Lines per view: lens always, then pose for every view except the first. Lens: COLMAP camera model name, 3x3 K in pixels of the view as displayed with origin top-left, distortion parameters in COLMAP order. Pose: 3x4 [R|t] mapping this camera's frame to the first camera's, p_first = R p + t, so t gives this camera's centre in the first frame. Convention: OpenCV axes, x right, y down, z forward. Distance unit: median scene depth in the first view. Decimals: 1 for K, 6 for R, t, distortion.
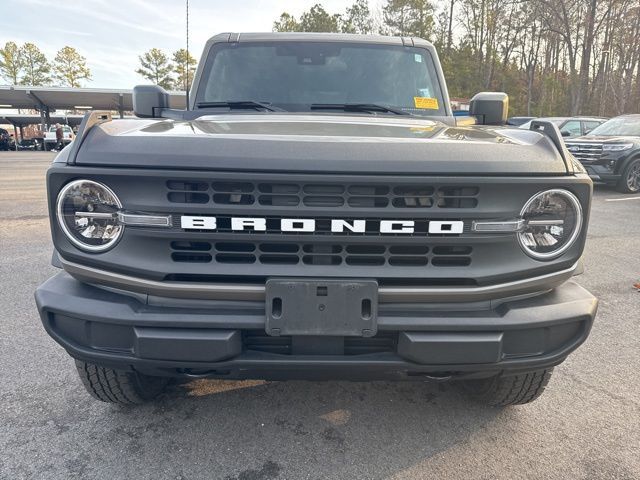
lens RADIAL K [[467.5, 0, 320.0], [0, 467.5, 240.0], [0, 0, 1]] dist [0.005268, 0.002797]
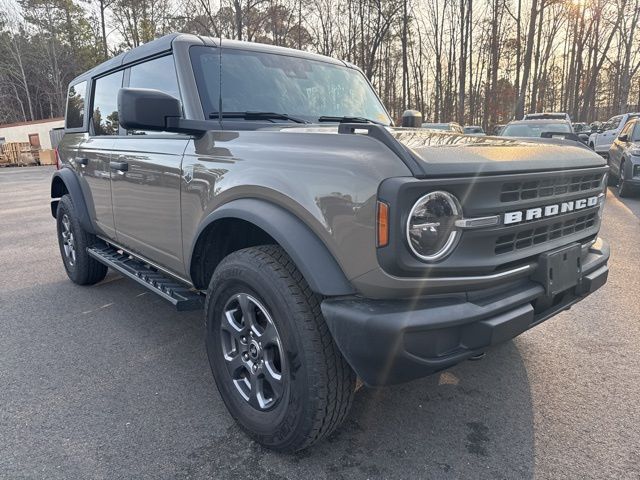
lens RADIAL K [[465.5, 0, 320.0], [0, 465.5, 240.0], [0, 0, 1]] dist [0.011865, -0.004369]
pose [[0.771334, -0.148202, 0.618935, -1.310036], [0.160309, 0.986395, 0.036409, -0.097311], [-0.615910, 0.071138, 0.784598, 0.358109]]
